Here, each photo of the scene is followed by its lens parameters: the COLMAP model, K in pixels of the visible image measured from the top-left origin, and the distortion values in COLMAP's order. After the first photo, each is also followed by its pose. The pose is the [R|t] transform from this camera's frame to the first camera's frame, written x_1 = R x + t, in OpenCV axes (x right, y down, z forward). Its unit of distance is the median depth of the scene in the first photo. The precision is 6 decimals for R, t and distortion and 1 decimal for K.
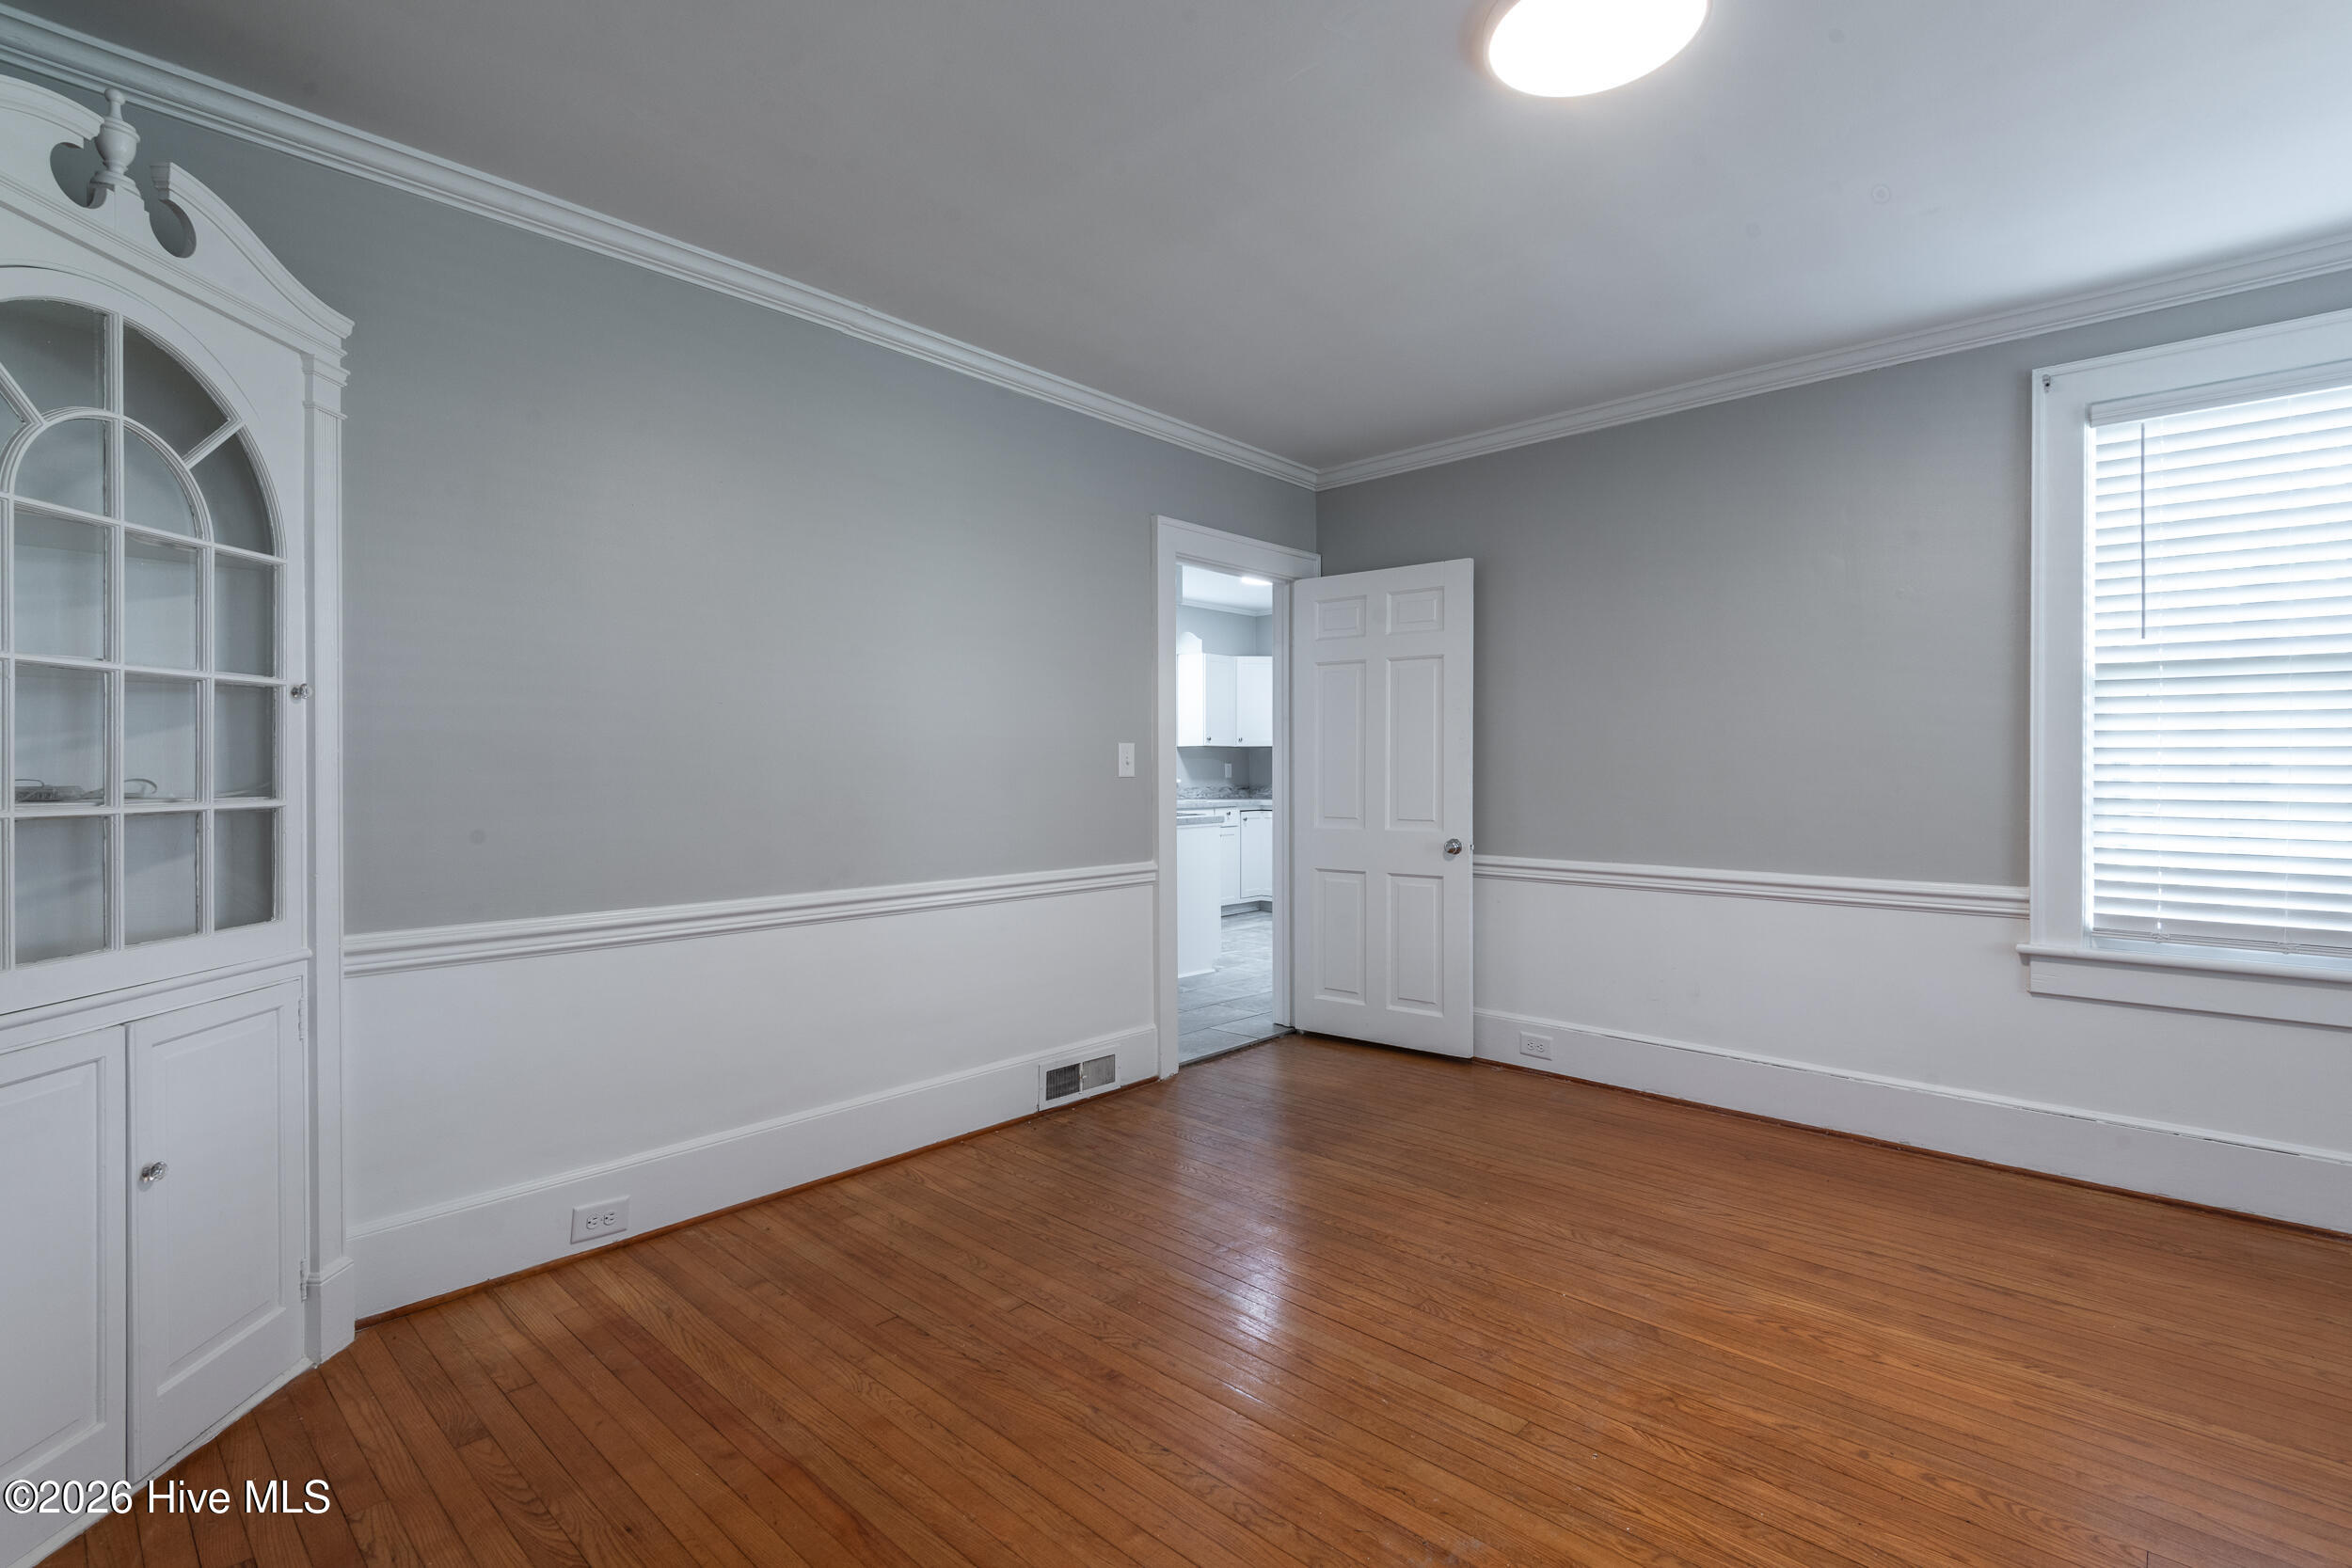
lens RADIAL K [[1092.1, 0, 1188.6], [0, 1092.1, 767.9], [0, 0, 1]] dist [0.042904, -0.022534]
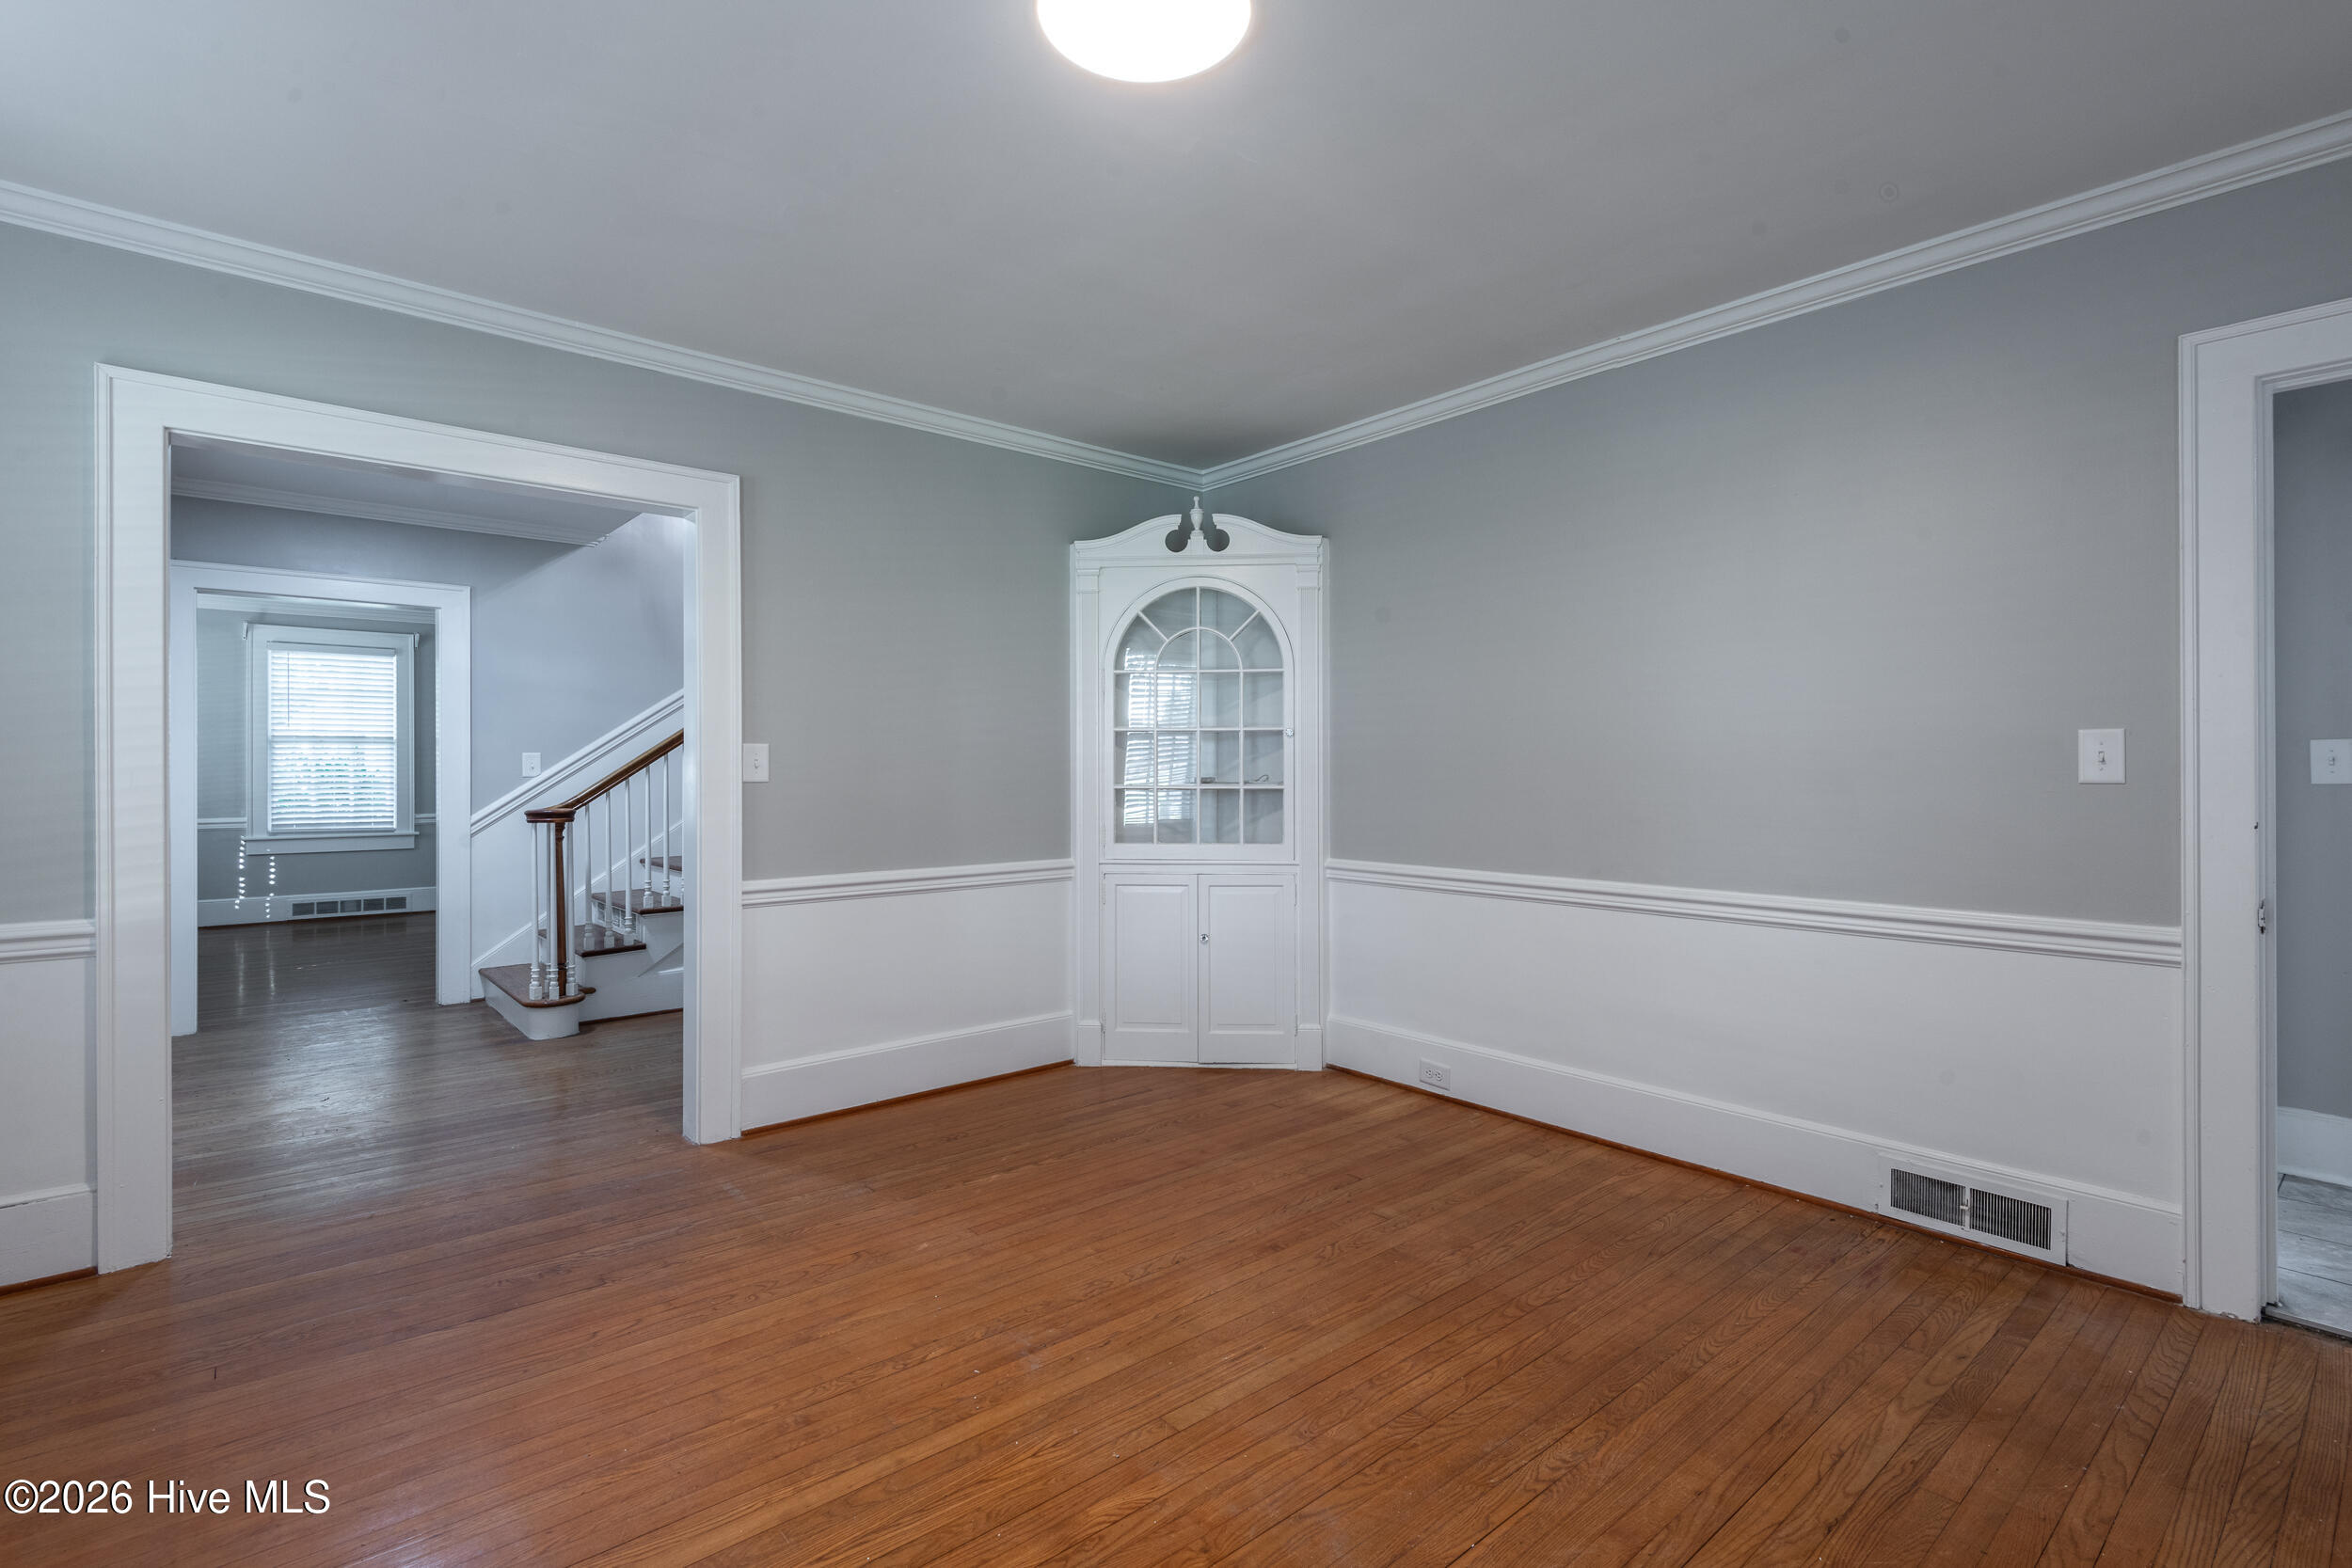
lens RADIAL K [[1092.1, 0, 1188.6], [0, 1092.1, 767.9], [0, 0, 1]] dist [0.042904, -0.022534]
pose [[-0.120831, -0.004525, -0.992663, 1.070384], [-0.000076, 0.999990, -0.004549, 0.004702], [0.992673, -0.000474, -0.120830, 0.940226]]
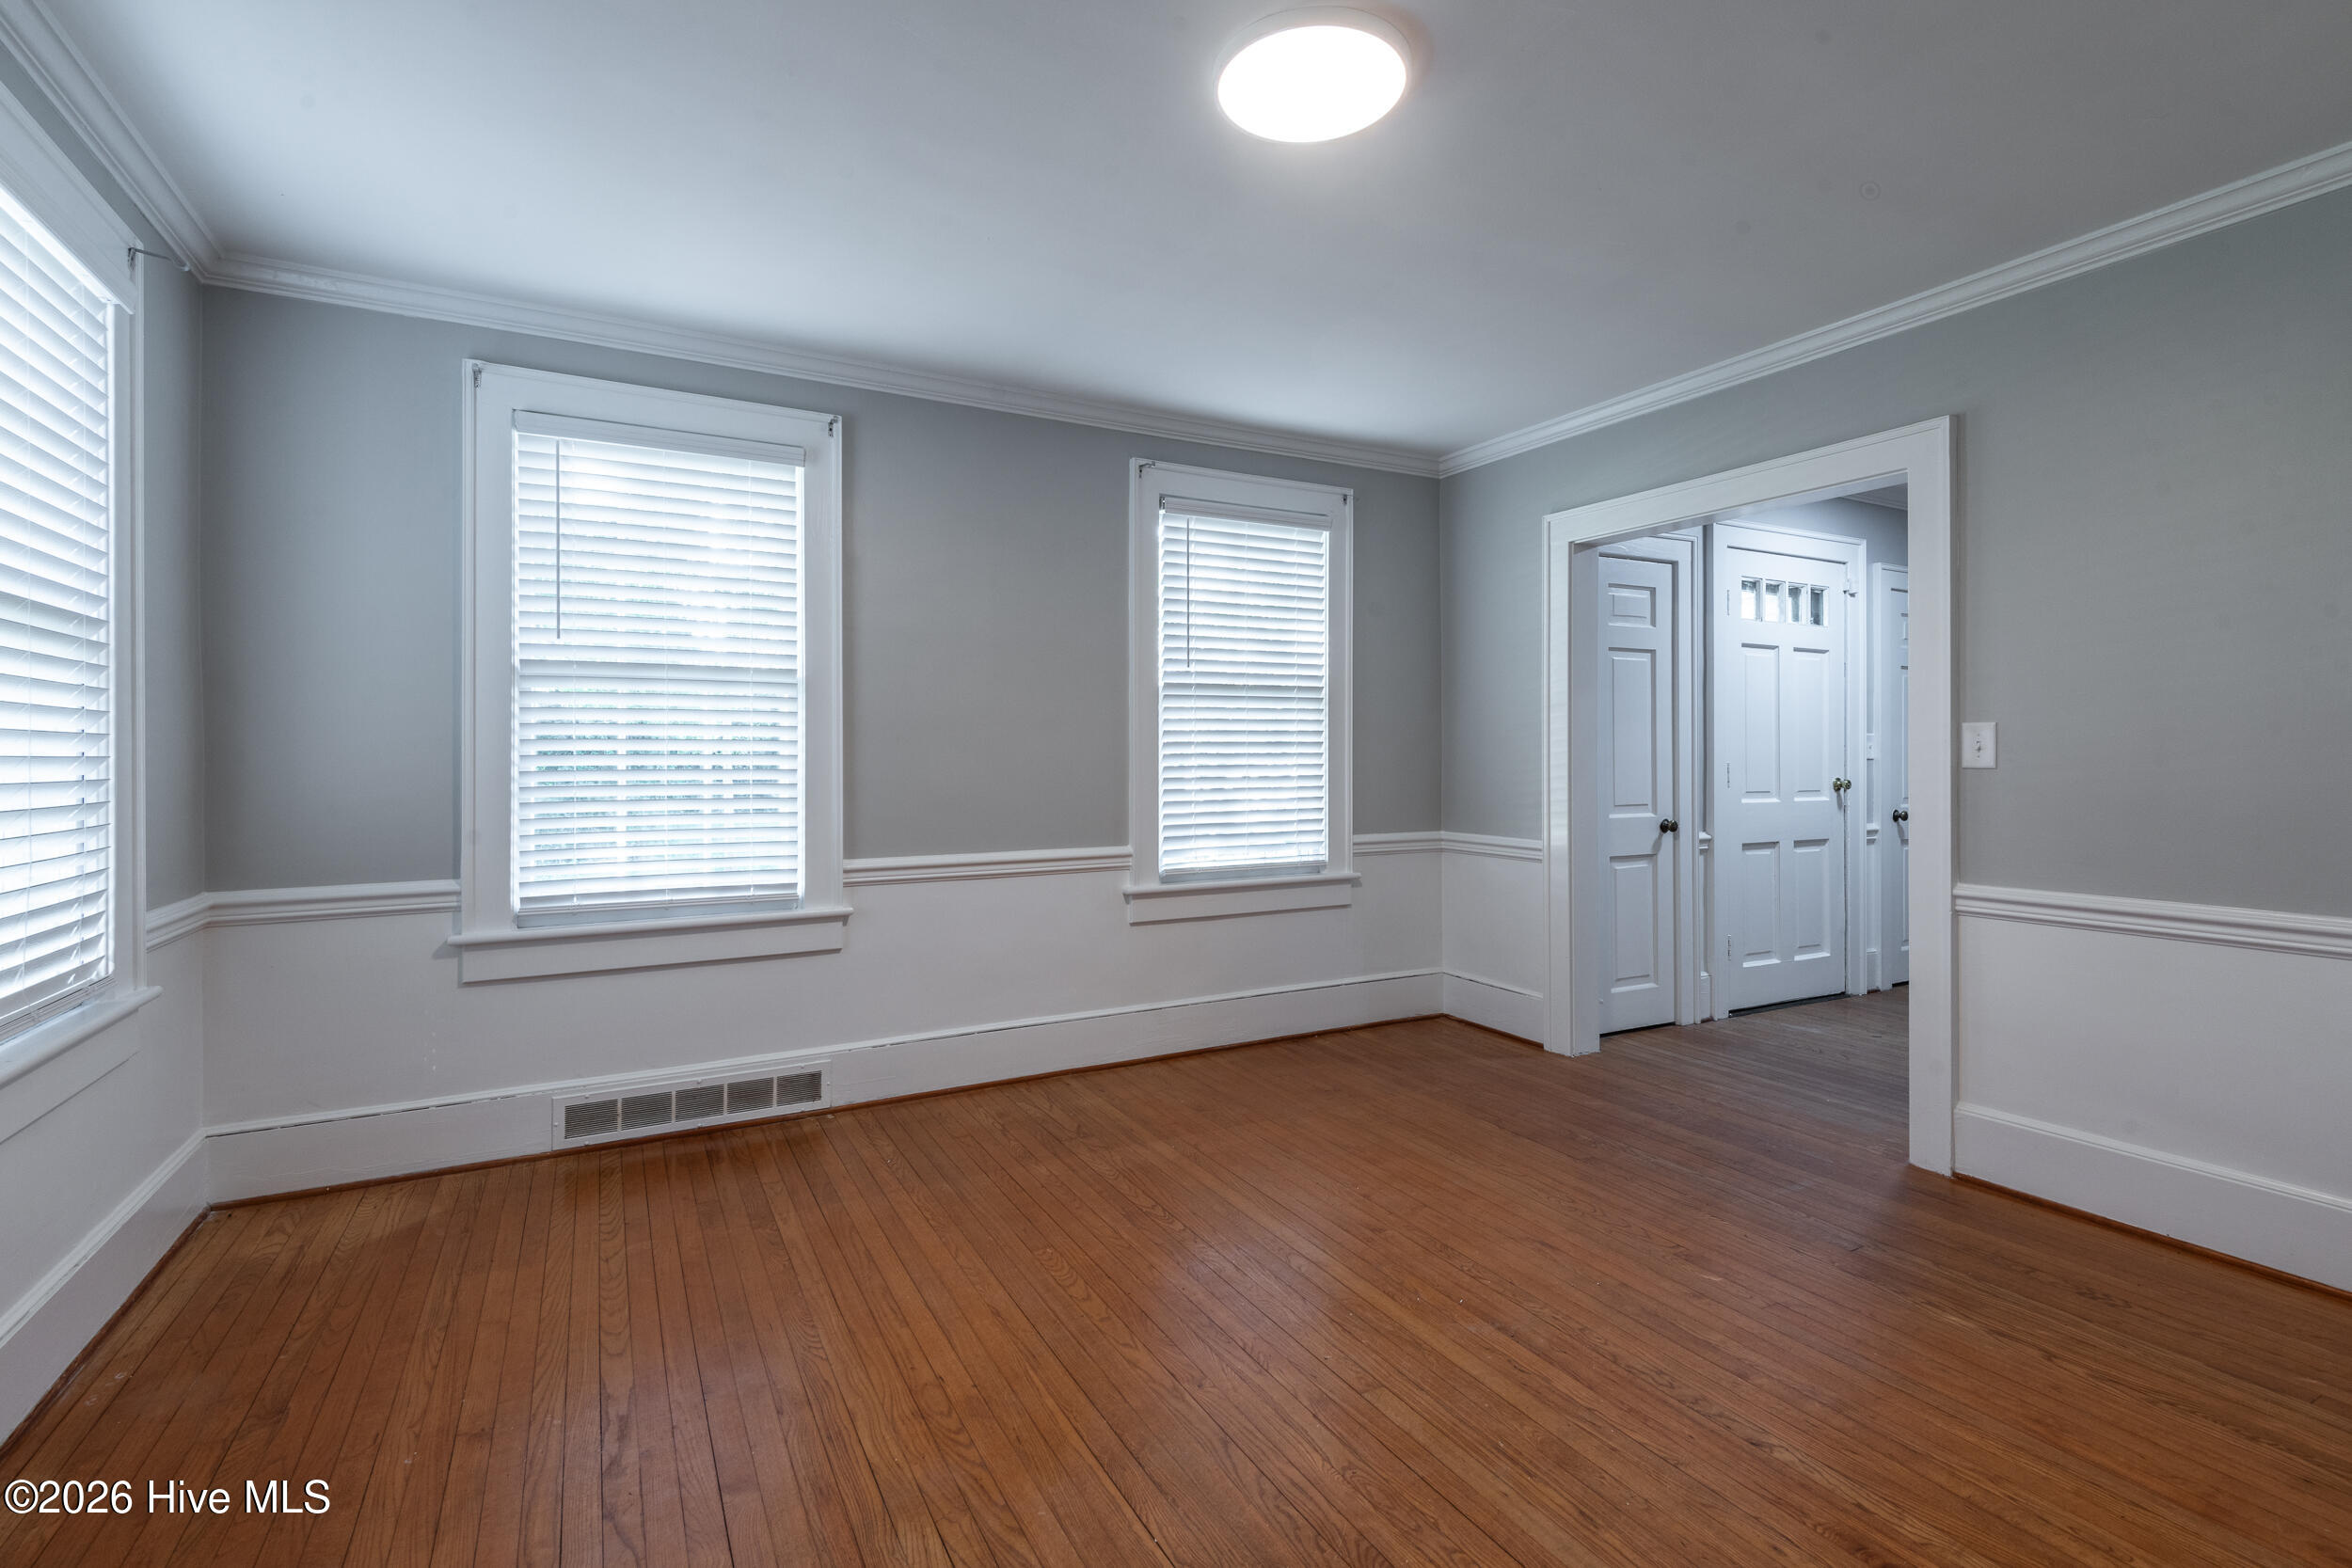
lens RADIAL K [[1105.3, 0, 1164.2], [0, 1105.3, 750.9], [0, 0, 1]] dist [0.042445, -0.014287]
pose [[-0.941902, -0.001450, 0.335885, 0.110116], [-0.001490, 0.999999, 0.000138, -0.001355], [-0.335885, -0.000370, -0.941903, 1.694627]]
